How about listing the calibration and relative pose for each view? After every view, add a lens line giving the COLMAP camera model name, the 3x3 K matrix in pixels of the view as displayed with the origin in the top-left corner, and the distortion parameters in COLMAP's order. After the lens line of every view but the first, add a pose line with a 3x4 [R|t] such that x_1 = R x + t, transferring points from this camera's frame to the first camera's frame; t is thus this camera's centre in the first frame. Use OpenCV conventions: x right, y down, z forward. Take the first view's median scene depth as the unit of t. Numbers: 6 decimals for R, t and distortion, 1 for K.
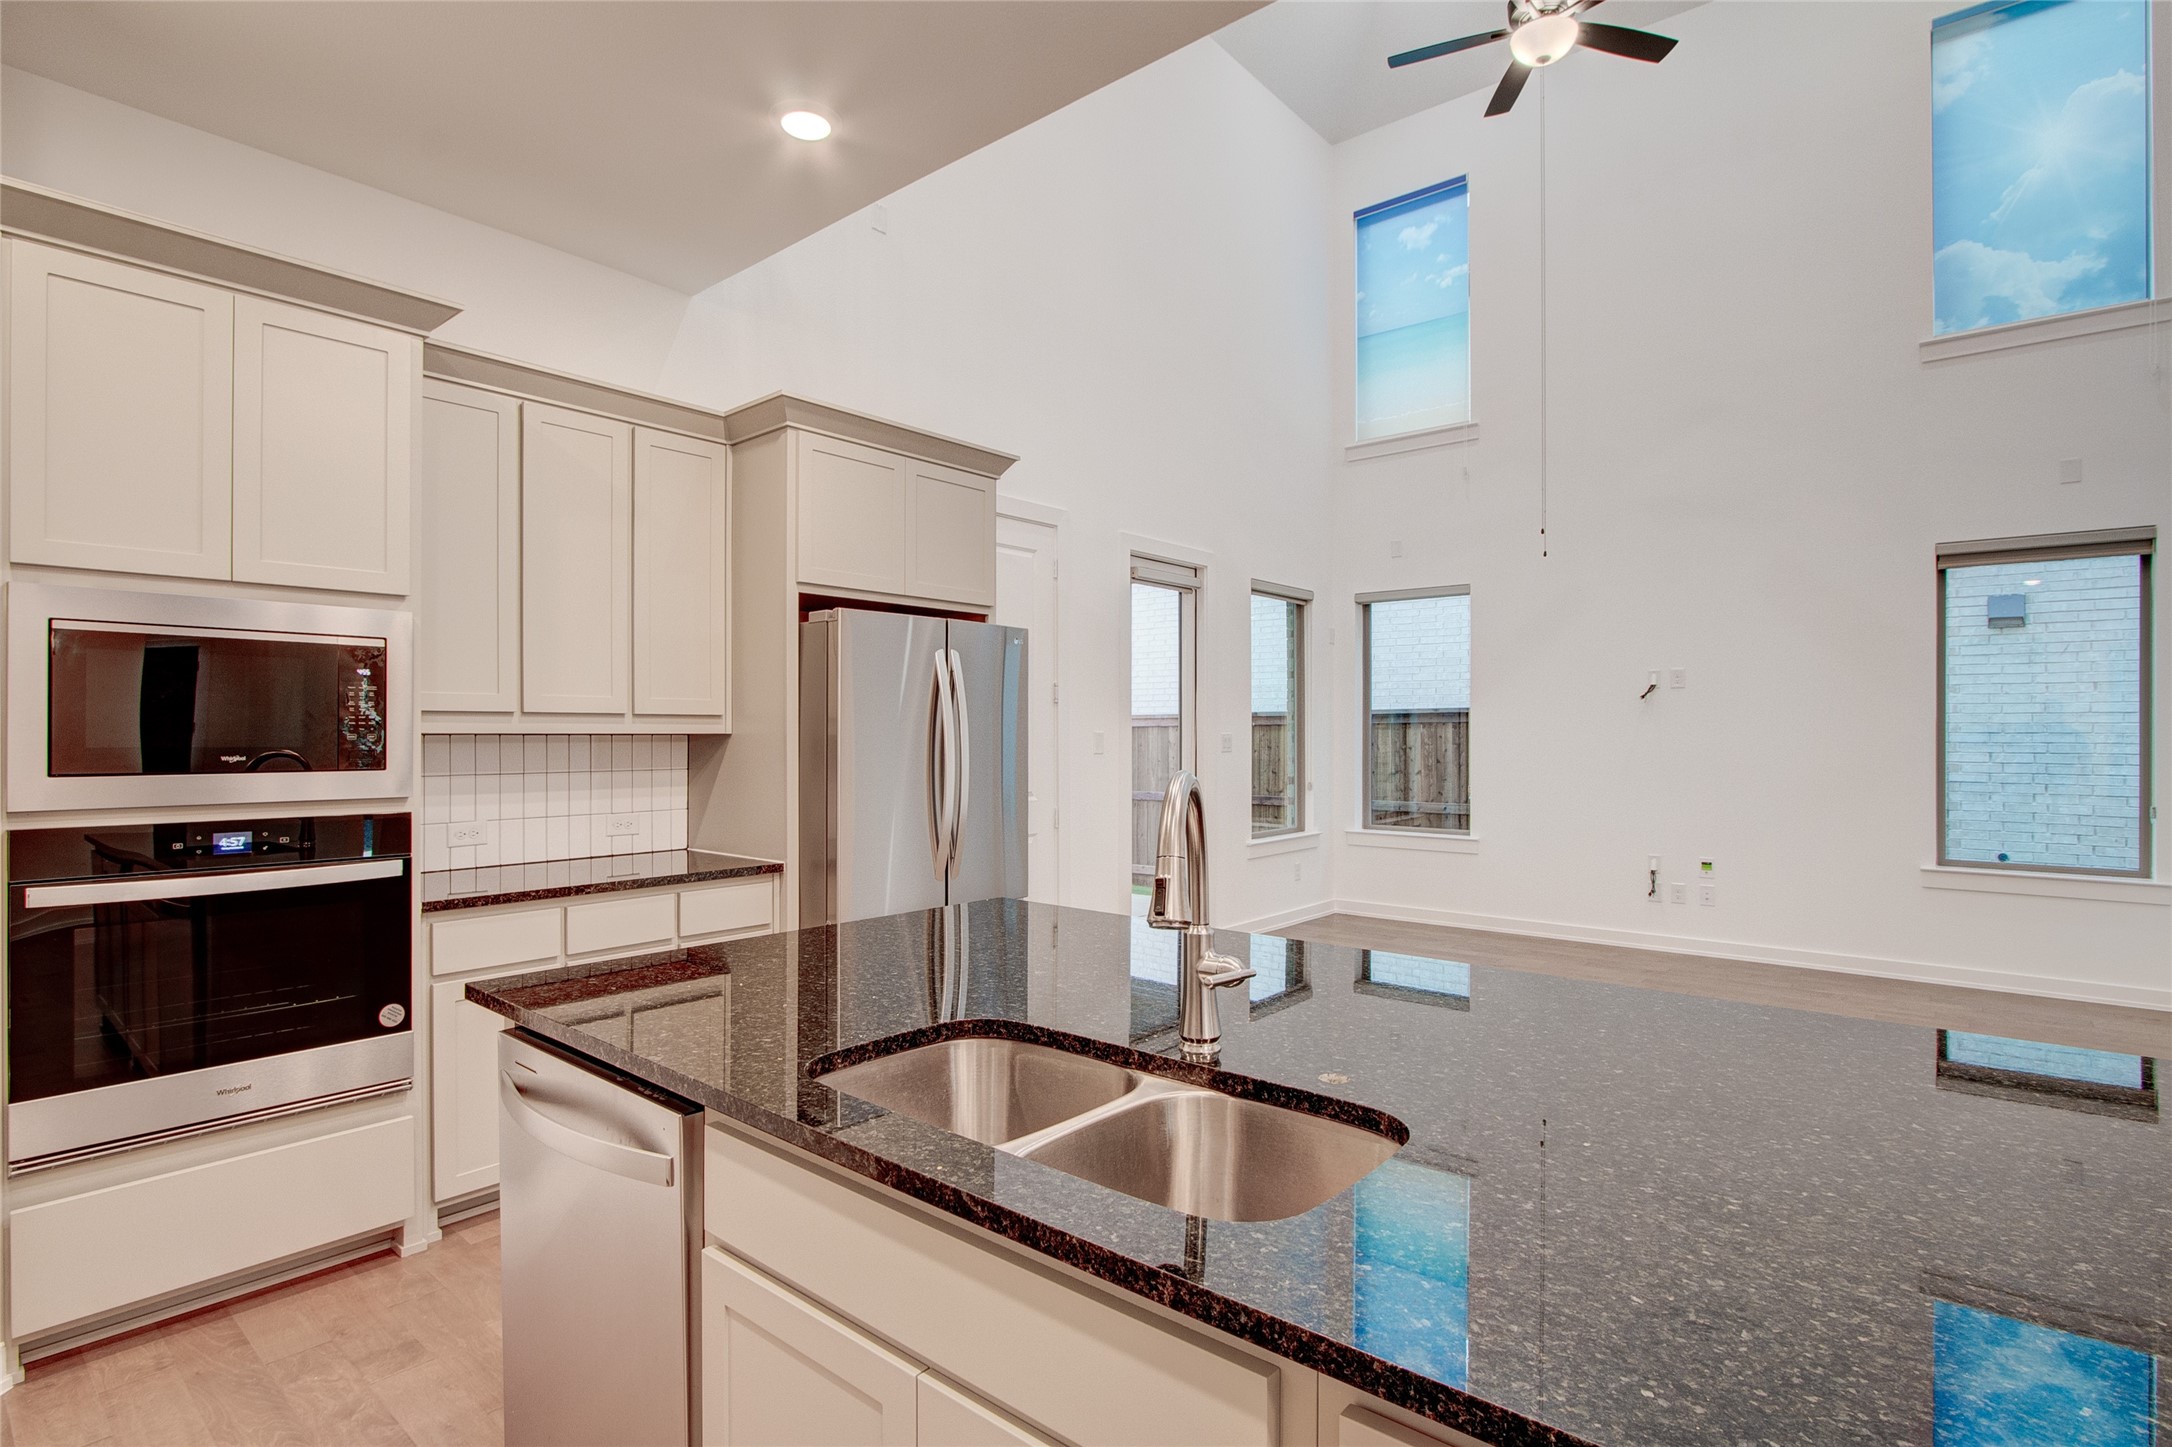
lens RADIAL K [[1079.7, 0, 1063.5], [0, 1079.7, 728.6], [0, 0, 1]] dist [-0.018036, 0.004289]
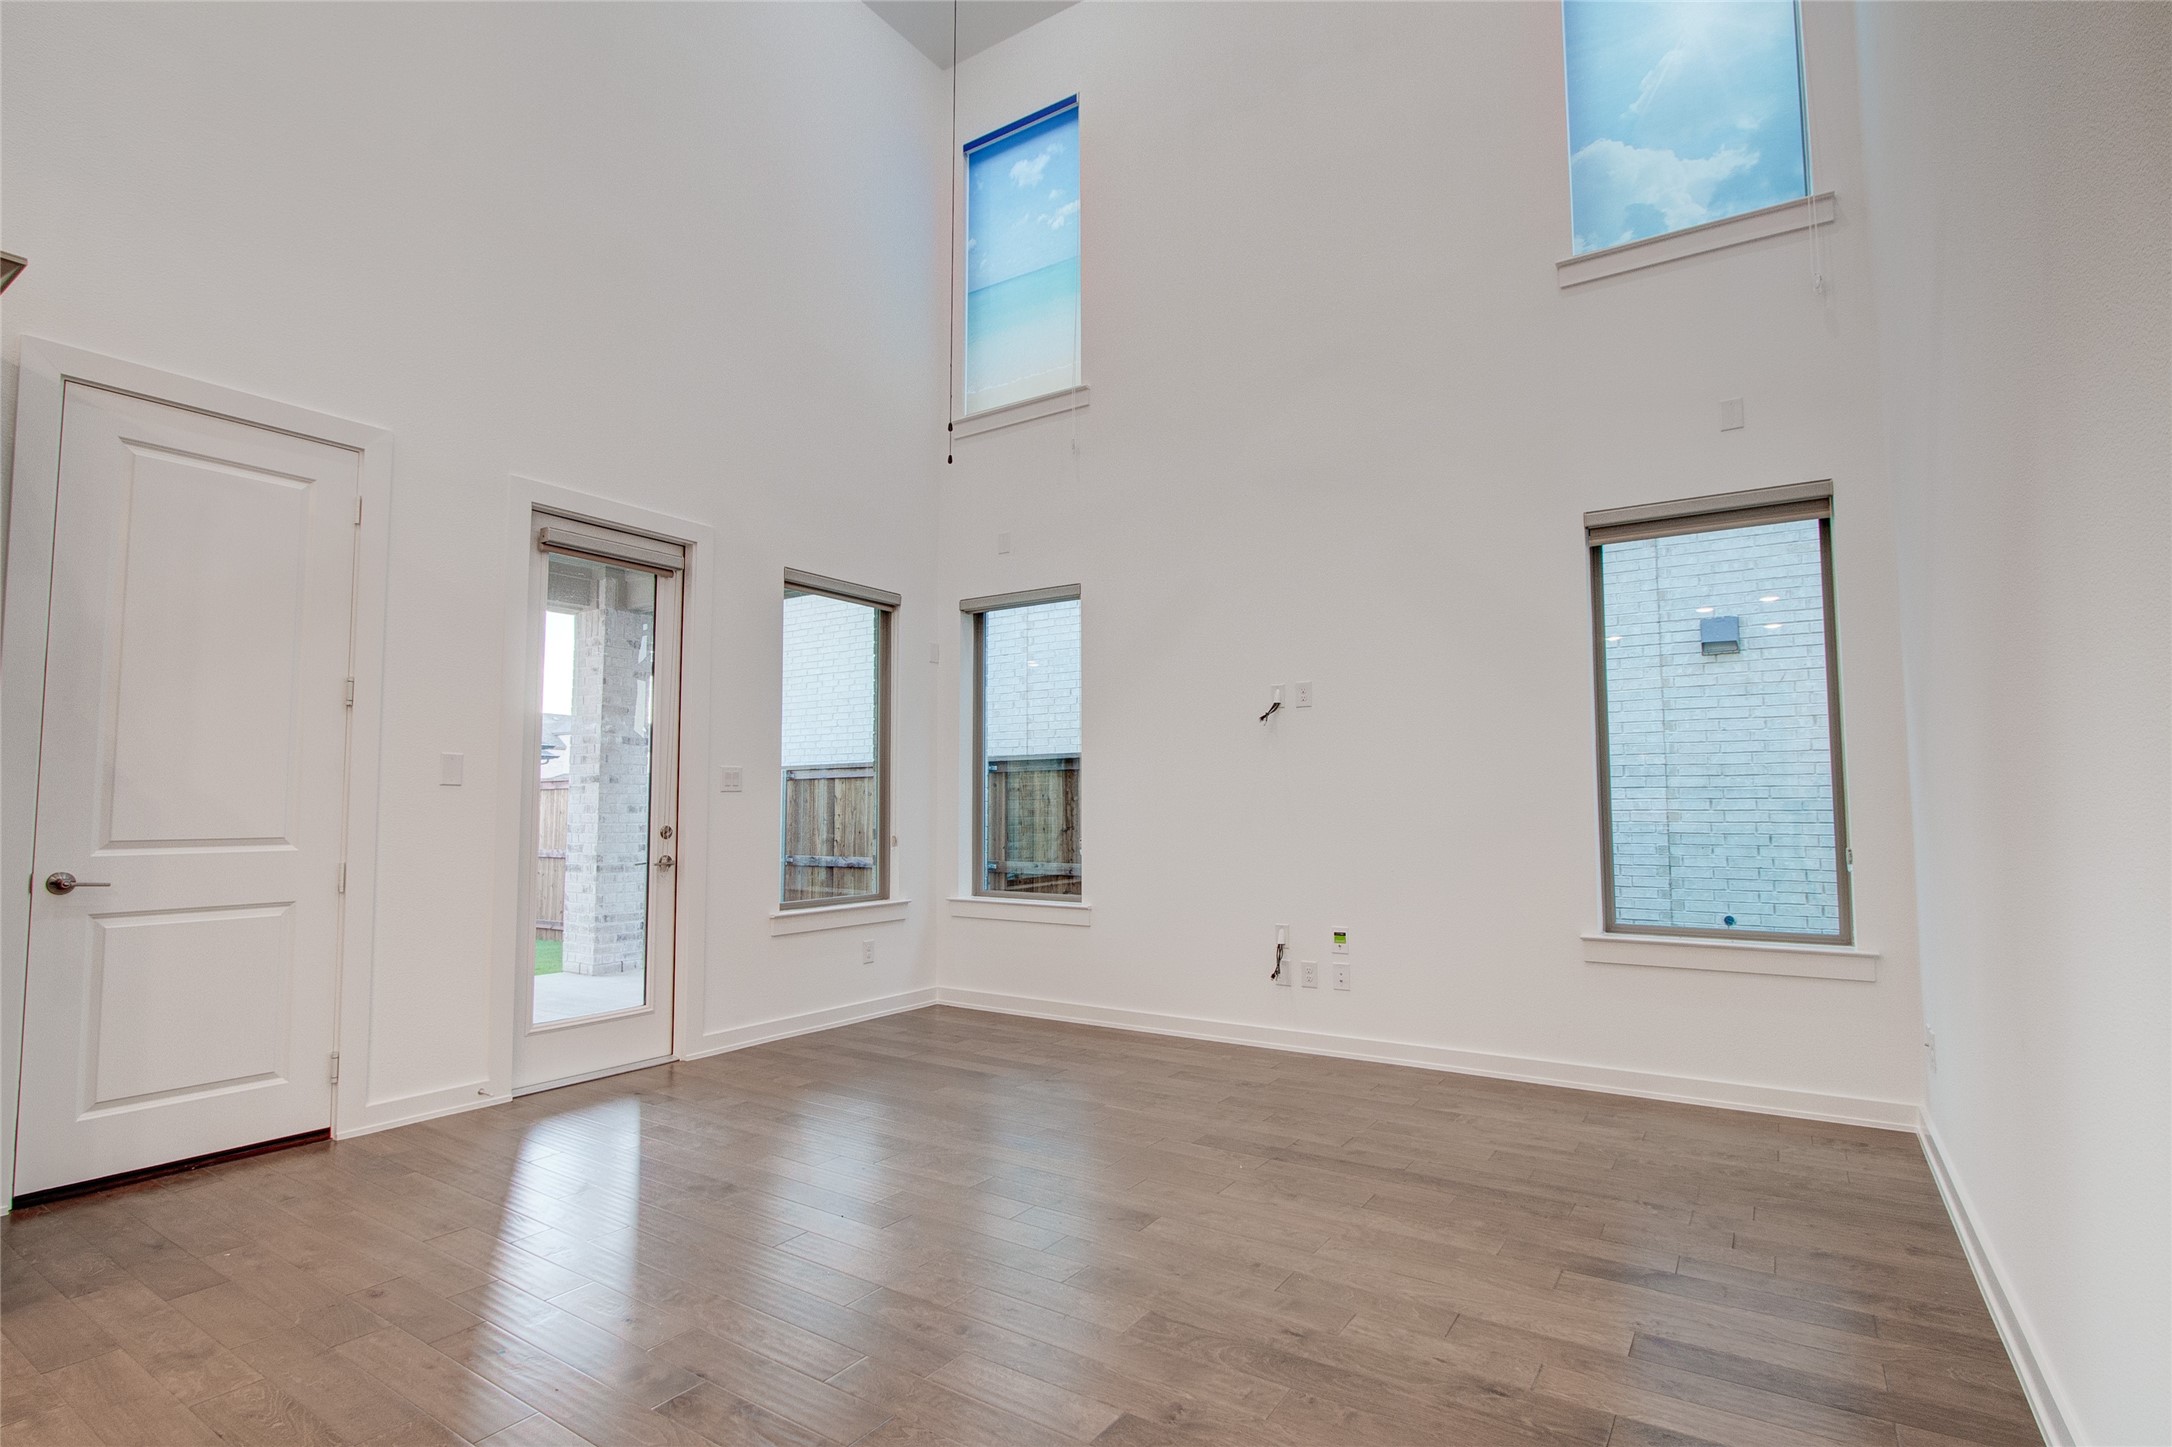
lens RADIAL K [[1079.7, 0, 1058.0], [0, 1079.7, 723.9], [0, 0, 1]] dist [-0.018036, 0.004289]
pose [[0.994482, 0.005996, 0.104740, 0.354263], [0.001938, 0.997145, -0.075484, 0.037862], [-0.104894, 0.075271, 0.991631, 0.277438]]
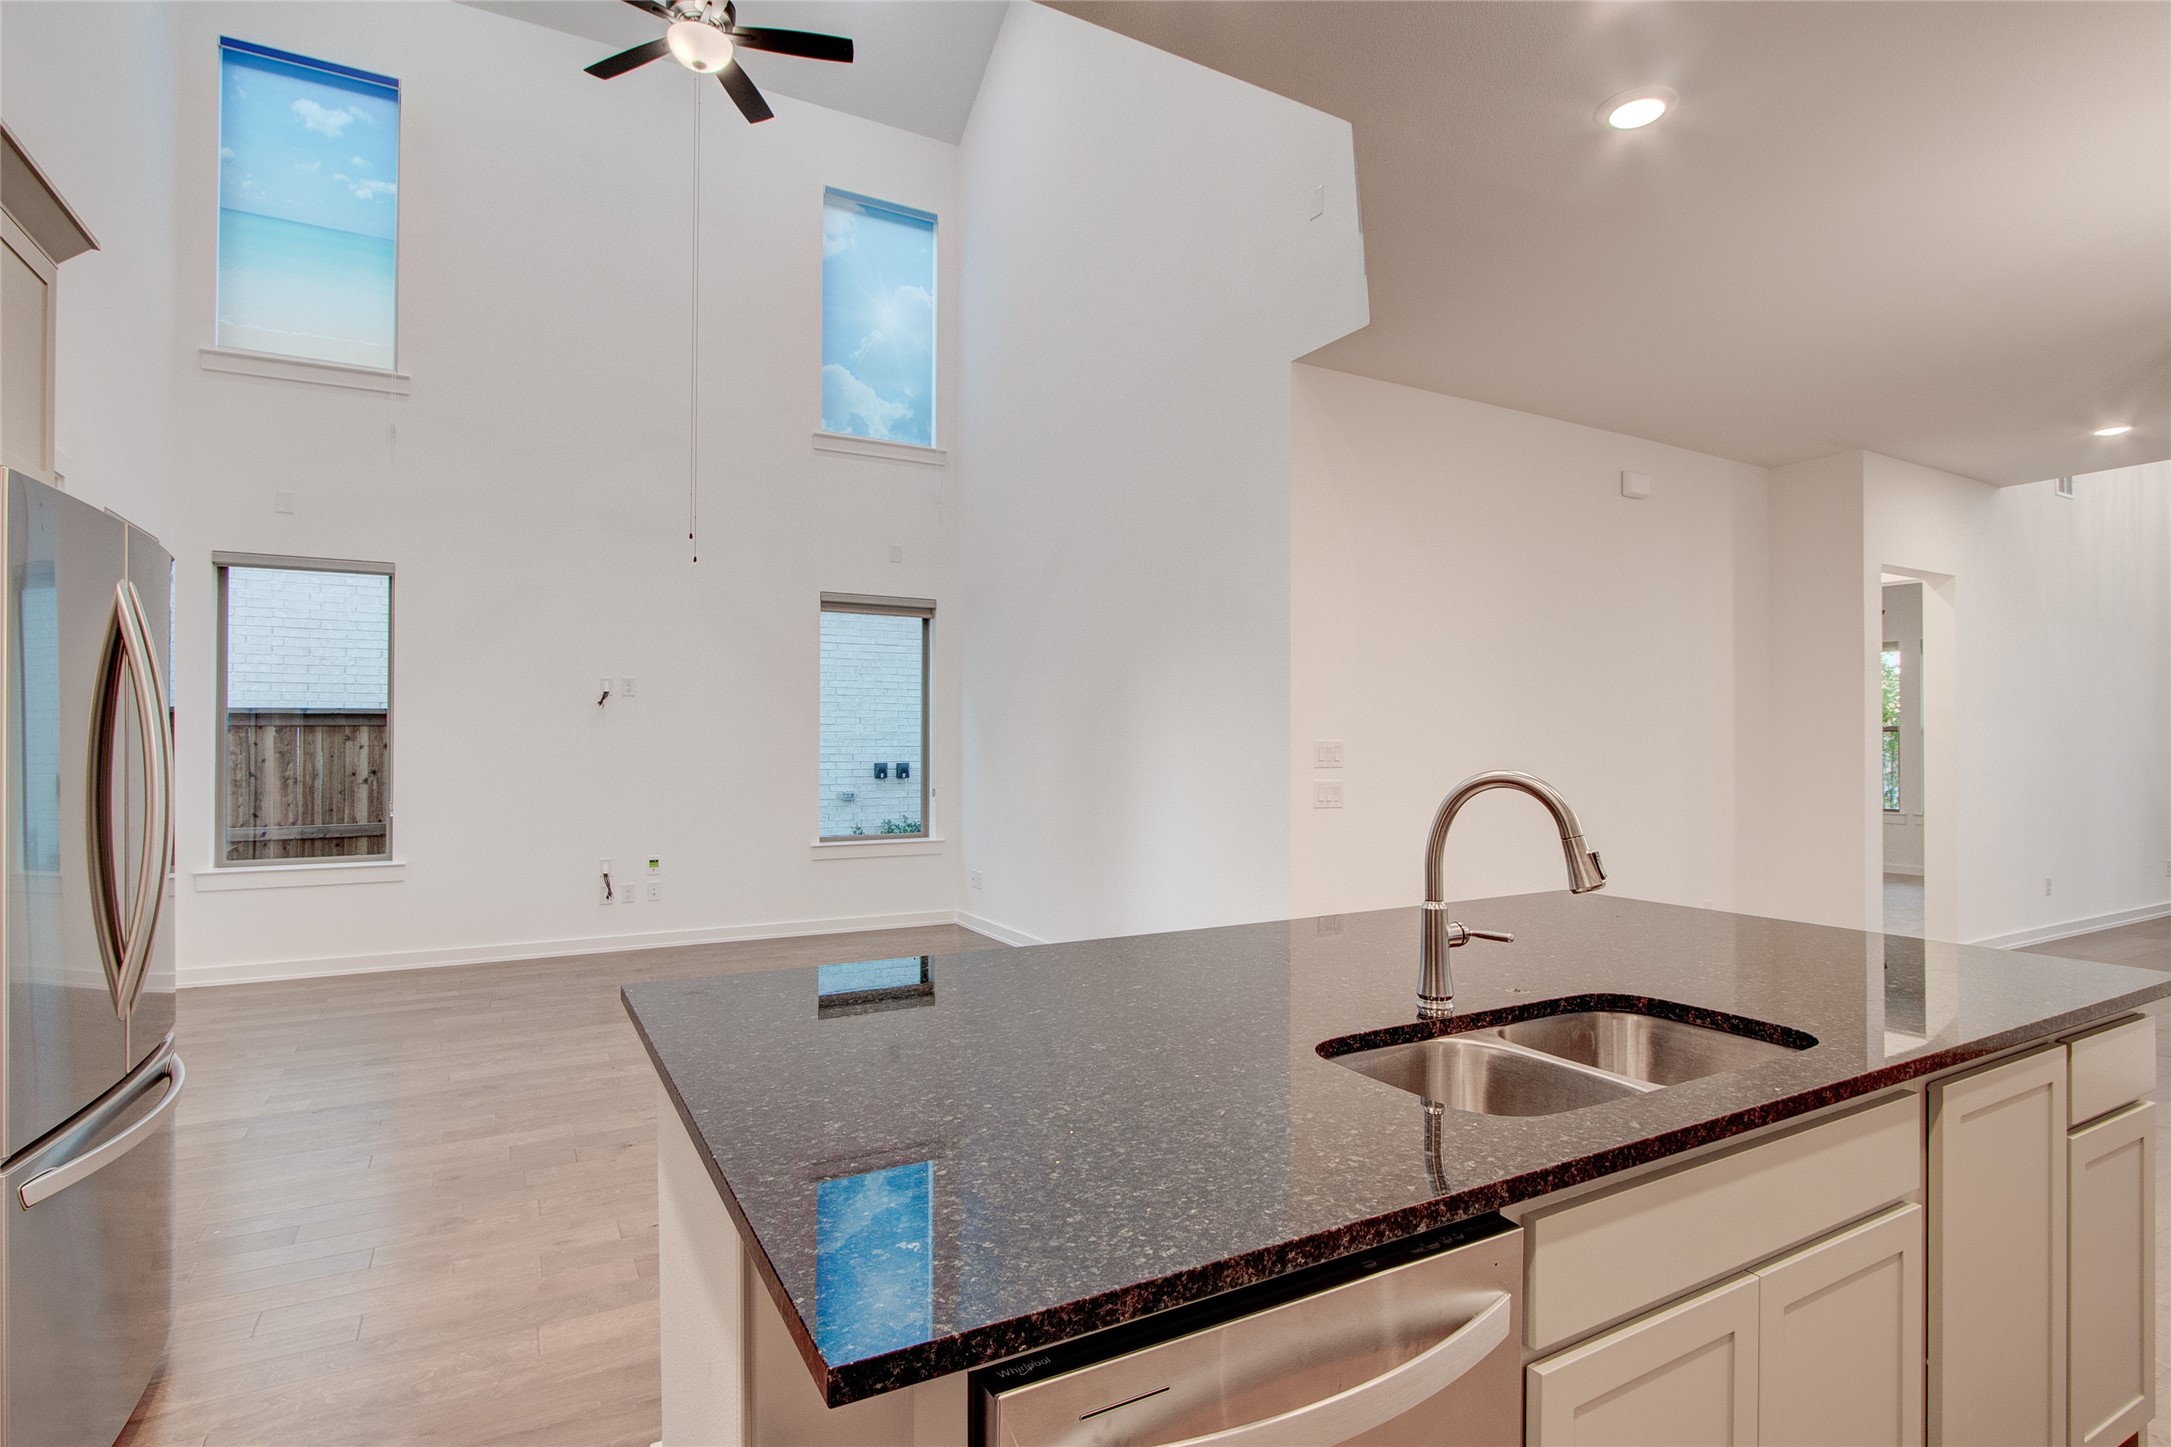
lens RADIAL K [[1079.2, 0, 1095.8], [0, 1079.2, 729.4], [0, 0, 1]] dist [-0.018036, 0.004289]
pose [[0.339772, 0.010606, 0.940448, -0.287558], [-0.003958, 0.999944, -0.009847, 0.003687], [-0.940500, -0.000377, 0.339794, 0.248354]]
